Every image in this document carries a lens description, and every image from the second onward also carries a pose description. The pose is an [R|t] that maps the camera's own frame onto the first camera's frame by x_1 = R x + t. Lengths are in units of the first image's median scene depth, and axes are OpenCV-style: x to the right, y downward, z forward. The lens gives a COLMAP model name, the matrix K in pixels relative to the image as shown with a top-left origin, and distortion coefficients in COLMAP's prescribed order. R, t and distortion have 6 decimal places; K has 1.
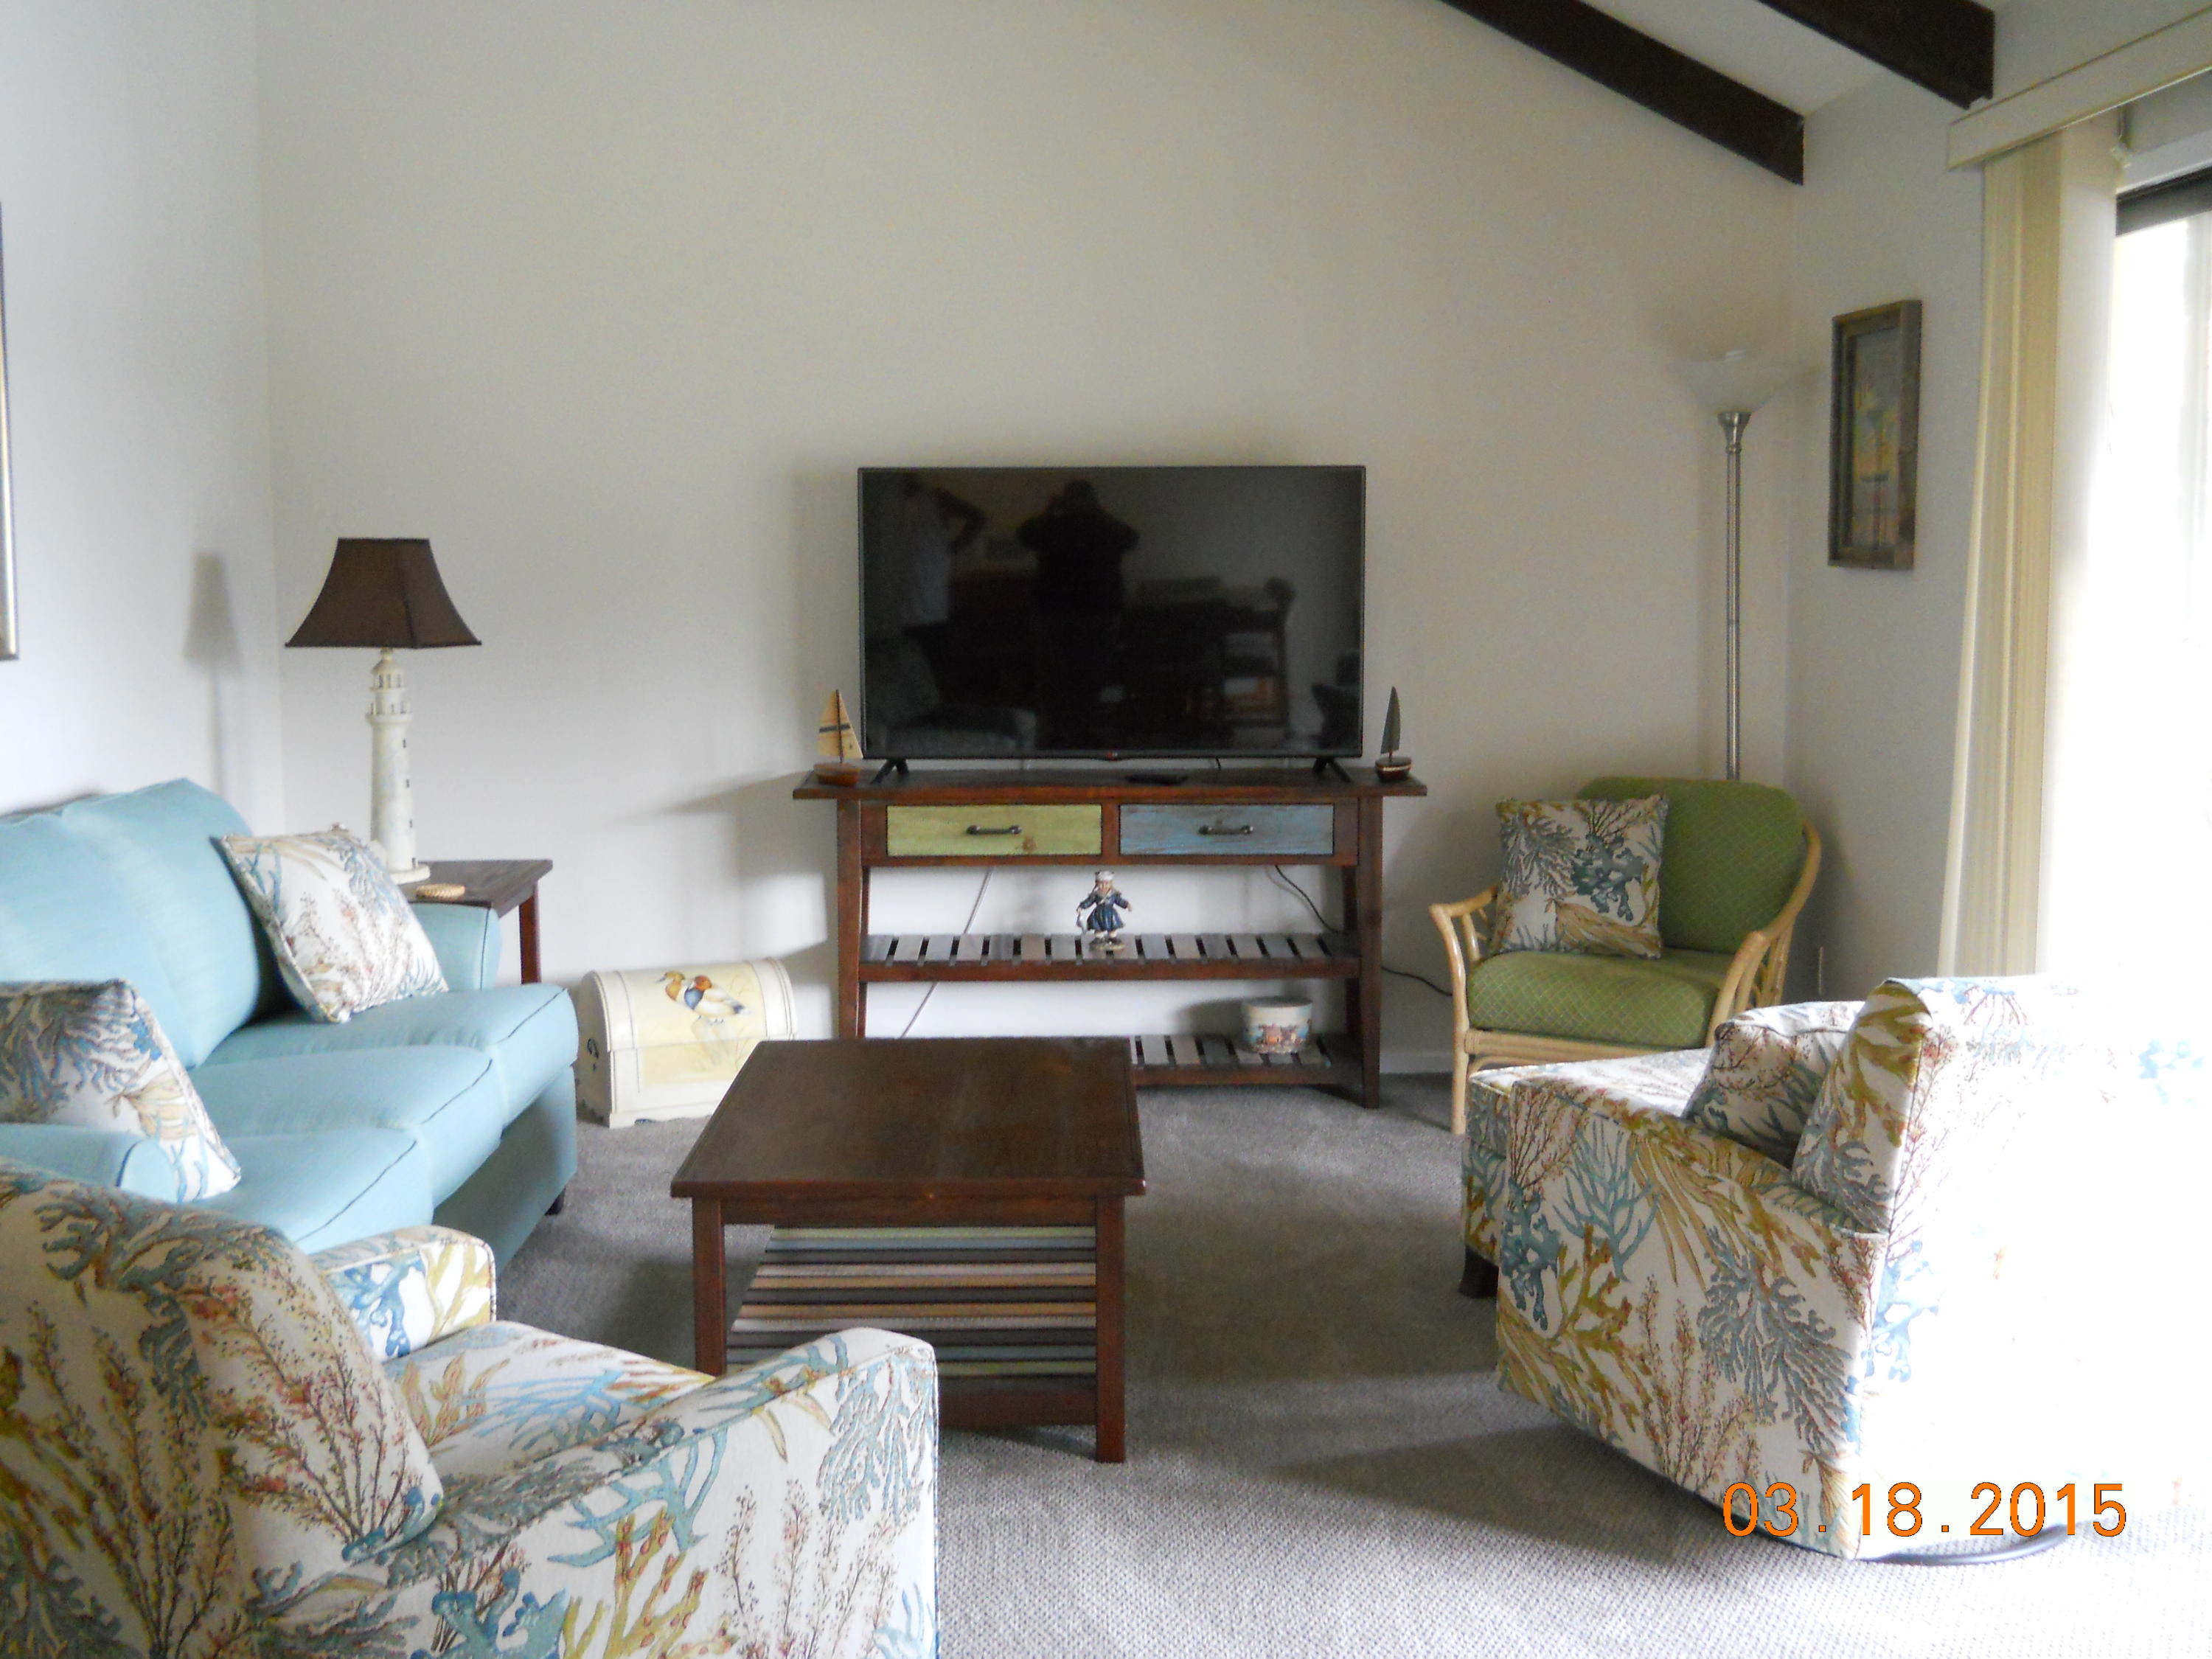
lens RADIAL K [[2561.7, 0, 1108.7], [0, 2561.7, 828.1], [0, 0, 1]] dist [-0.003445, 0.000000]
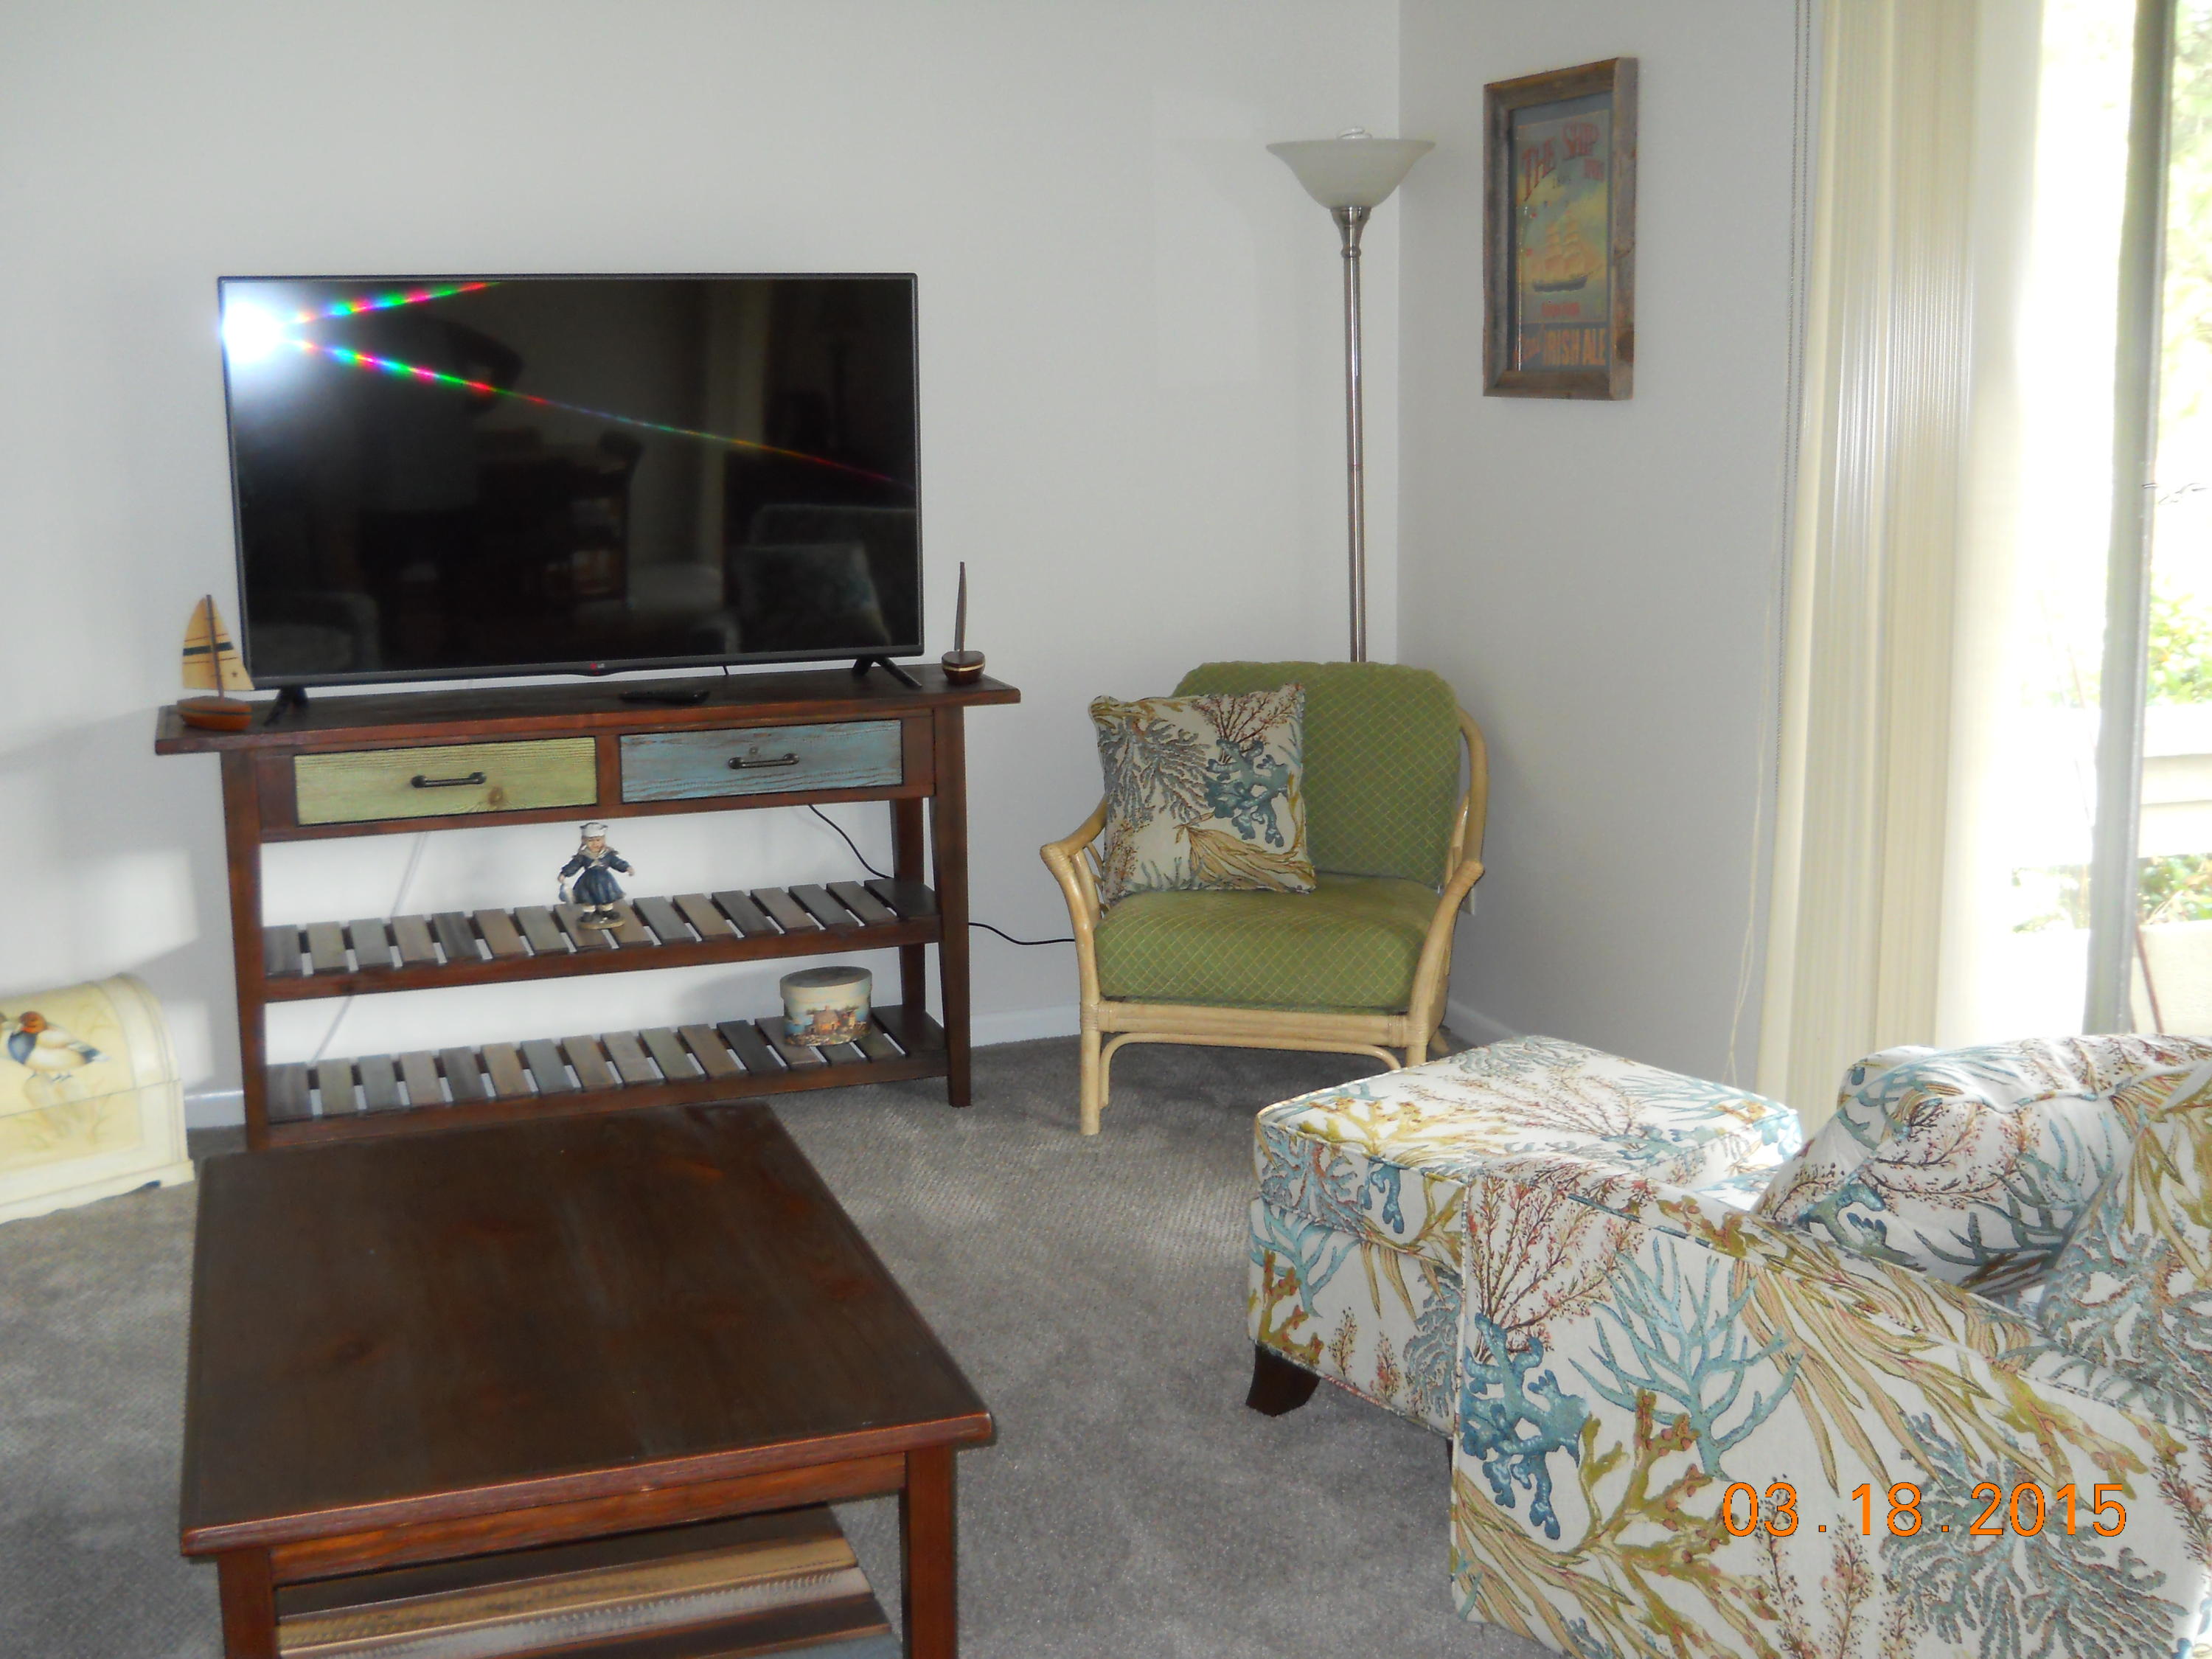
lens RADIAL K [[2639.3, 0, 1056.9], [0, 2639.3, 706.8], [0, 0, 1]] dist [0.014583, 0.000000]
pose [[0.960578, -0.053191, 0.272875, -0.084630], [0.049454, 0.998565, 0.020560, -0.027529], [-0.273577, -0.006254, 0.961830, 0.233587]]
